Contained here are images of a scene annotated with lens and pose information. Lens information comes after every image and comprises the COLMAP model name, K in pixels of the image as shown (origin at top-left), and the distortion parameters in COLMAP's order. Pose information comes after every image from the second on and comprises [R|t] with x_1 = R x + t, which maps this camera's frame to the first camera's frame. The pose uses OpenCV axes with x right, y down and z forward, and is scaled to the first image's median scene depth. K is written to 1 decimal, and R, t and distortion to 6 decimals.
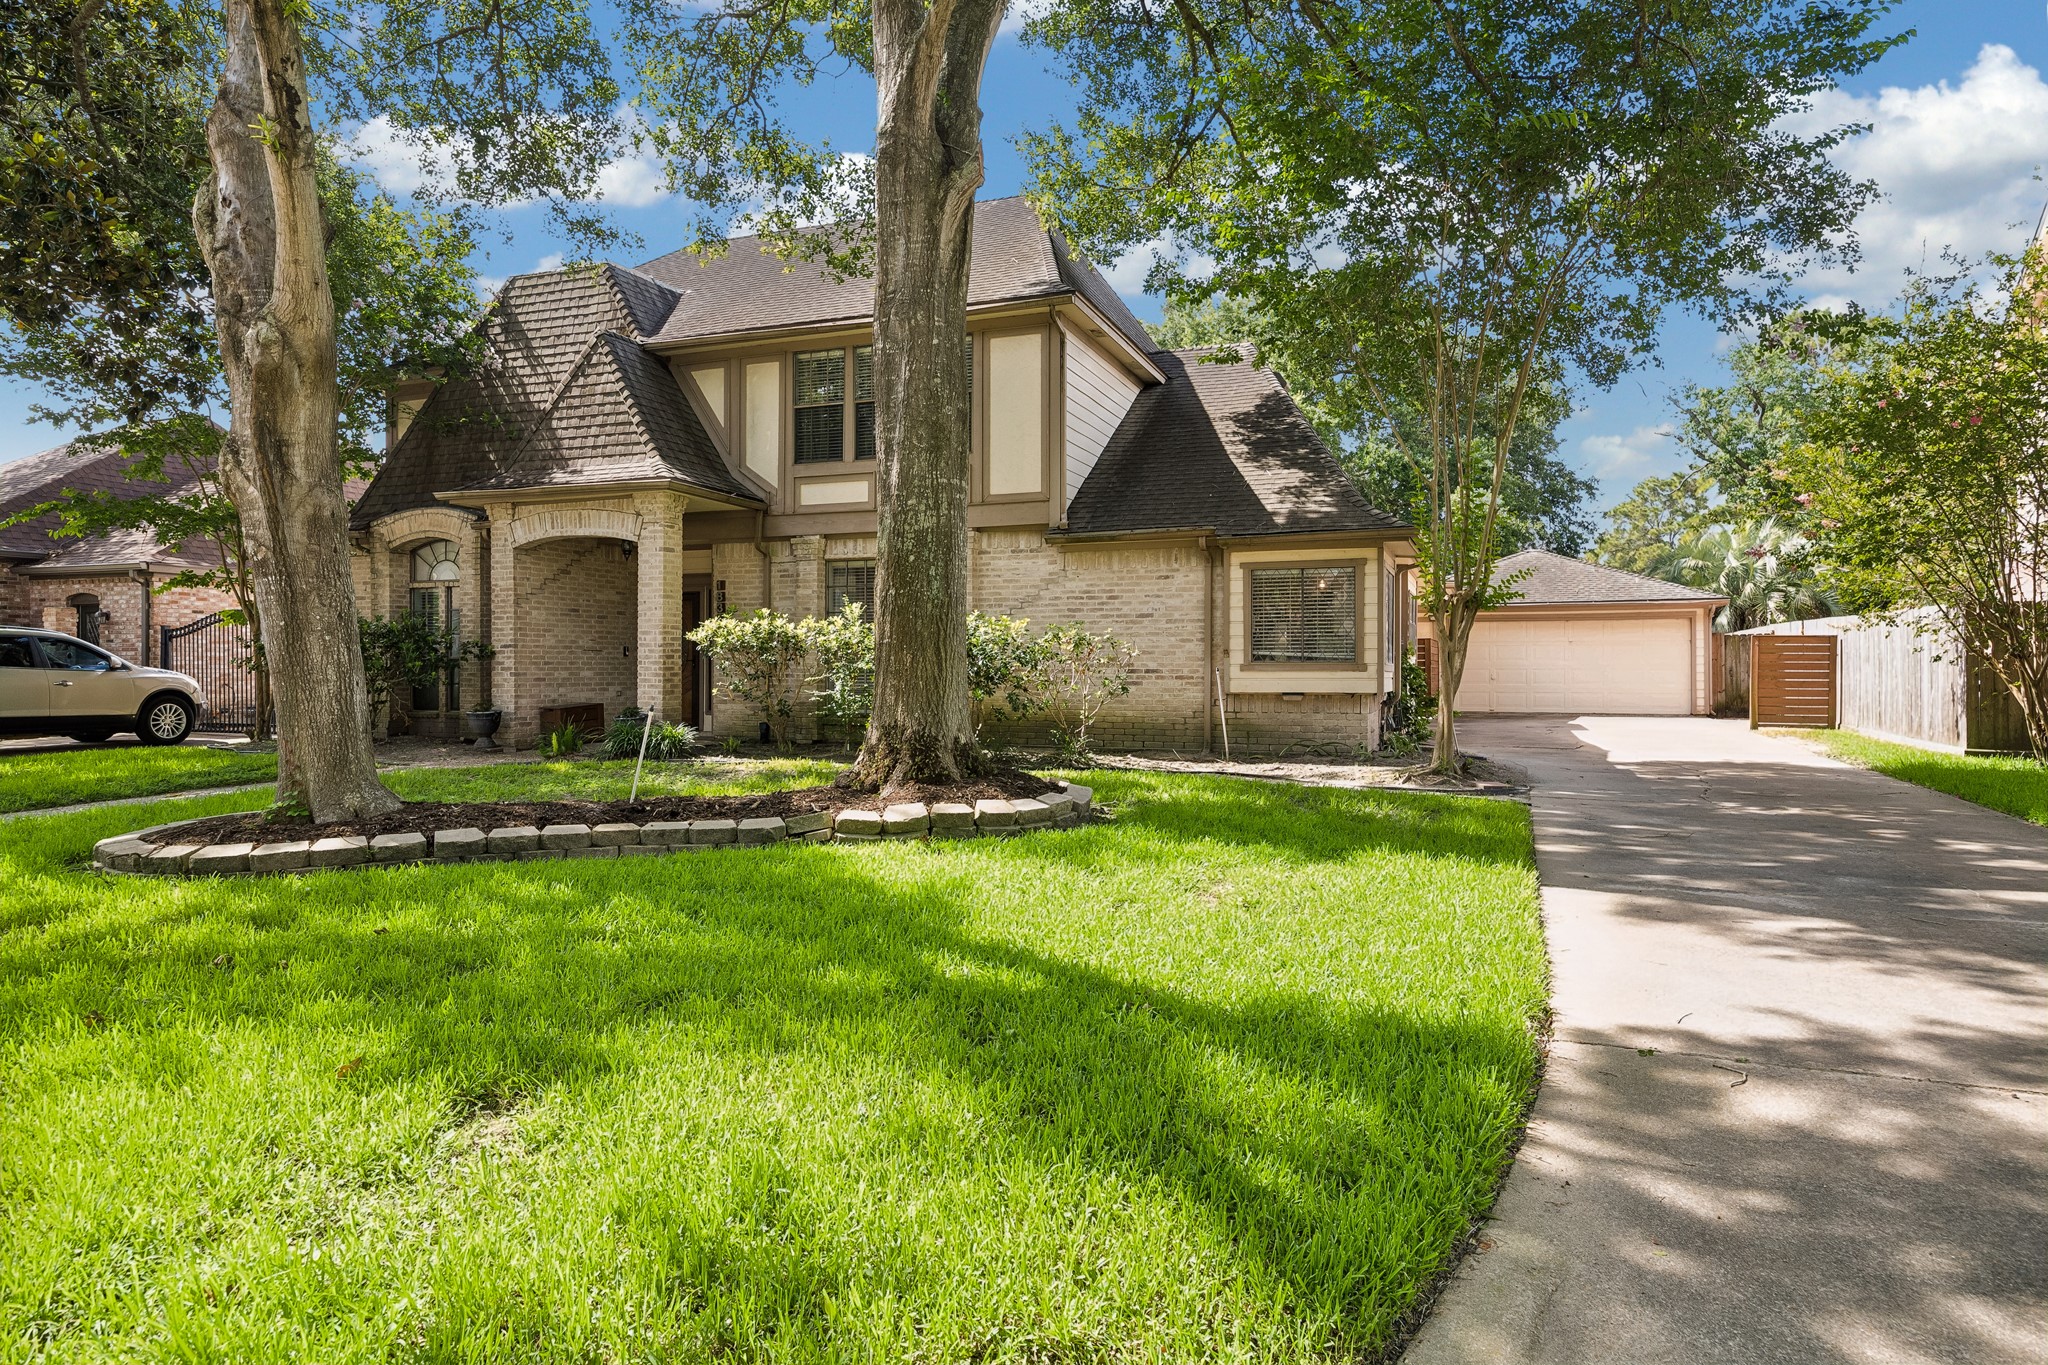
lens RADIAL K [[1234.3, 0, 1020.4], [0, 1234.3, 678.9], [0, 0, 1]] dist [-0.000730, -0.000172]
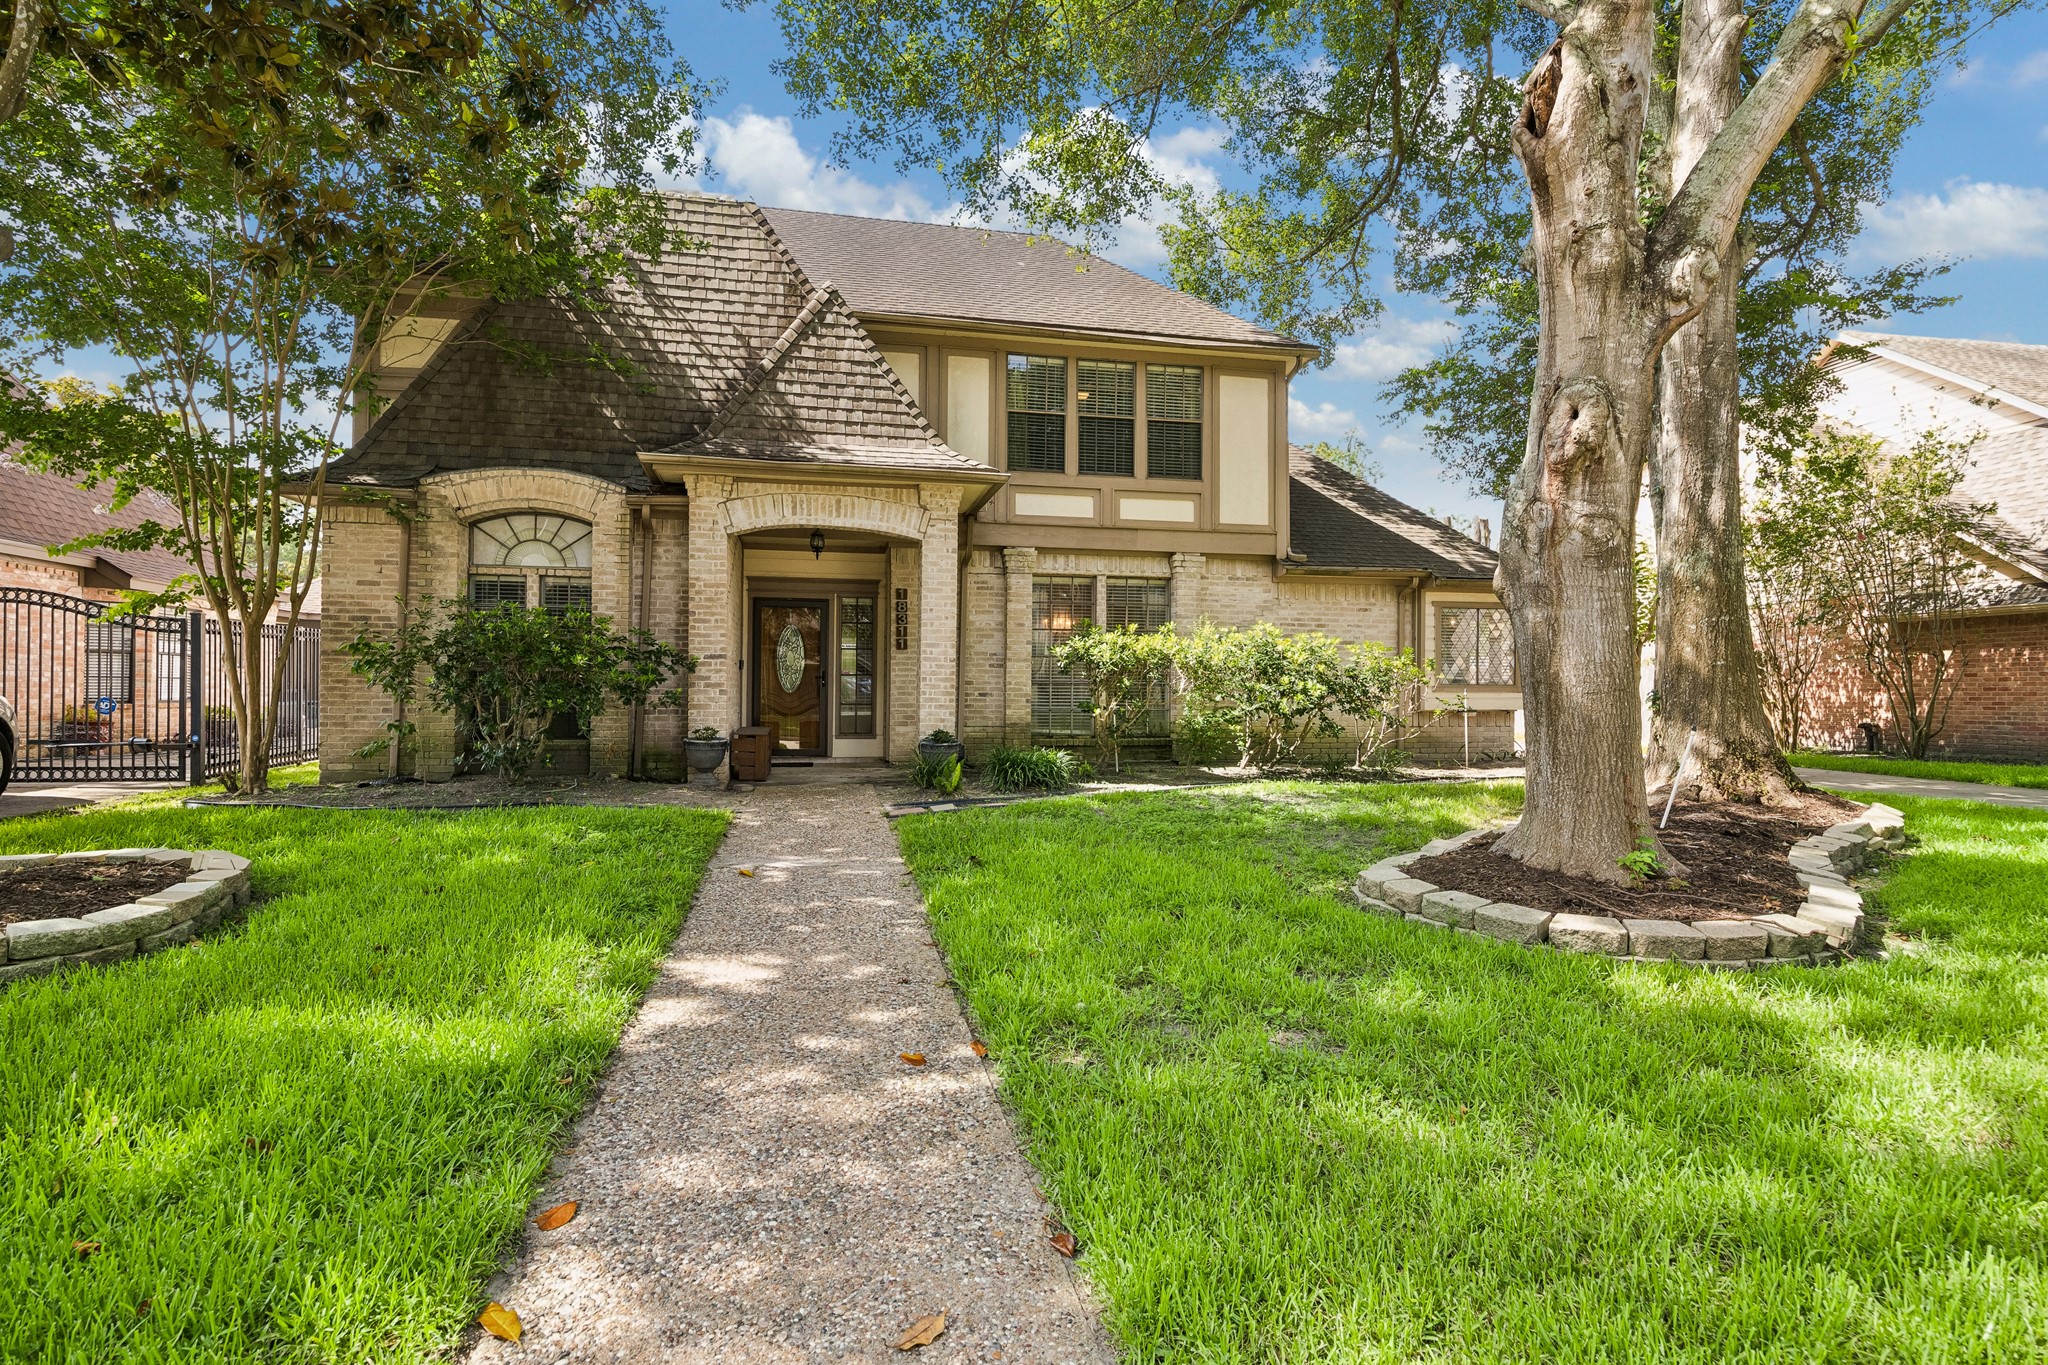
lens RADIAL K [[1084.2, 0, 1023.6], [0, 1084.2, 685.7], [0, 0, 1]] dist [-0.002509, -0.000093]
pose [[0.829878, 0.008049, 0.557886, -0.646549], [-0.001272, 0.999921, -0.012534, 0.000767], [-0.557943, 0.009692, 0.829823, 0.314652]]
